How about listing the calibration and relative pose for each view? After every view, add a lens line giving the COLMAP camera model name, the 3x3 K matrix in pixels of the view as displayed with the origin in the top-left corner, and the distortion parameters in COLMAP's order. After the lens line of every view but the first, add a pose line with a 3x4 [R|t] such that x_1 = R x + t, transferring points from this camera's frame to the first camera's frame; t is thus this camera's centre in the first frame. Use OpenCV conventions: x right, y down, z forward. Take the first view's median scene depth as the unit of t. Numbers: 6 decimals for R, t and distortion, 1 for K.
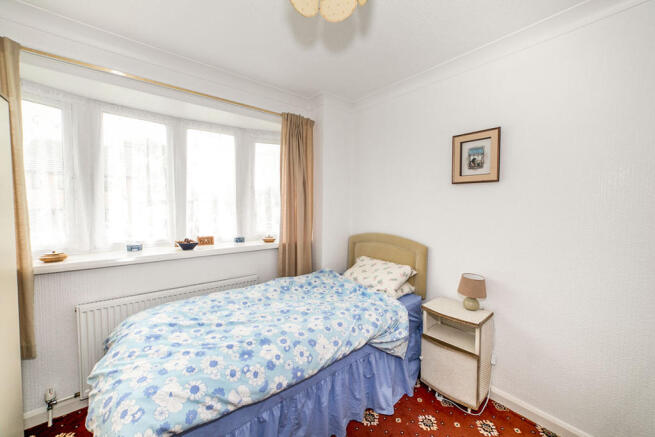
lens RADIAL K [[244.2, 0, 327.5], [0, 244.2, 218.5], [0, 0, 1]] dist [-0.006634, 0.000260]
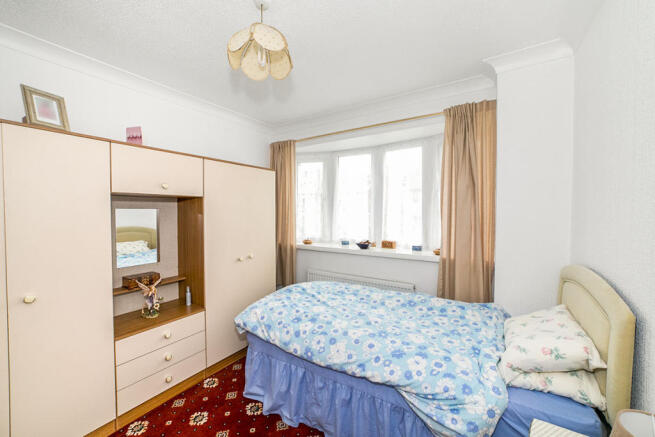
lens RADIAL K [[251.6, 0, 327.5], [0, 251.6, 218.5], [0, 0, 1]] dist [-0.011939, 0.000098]
pose [[0.336302, 0.015295, -0.941630, 0.823308], [-0.046073, 0.998938, -0.000229, -0.030822], [0.940627, 0.043460, 0.336650, 0.485032]]
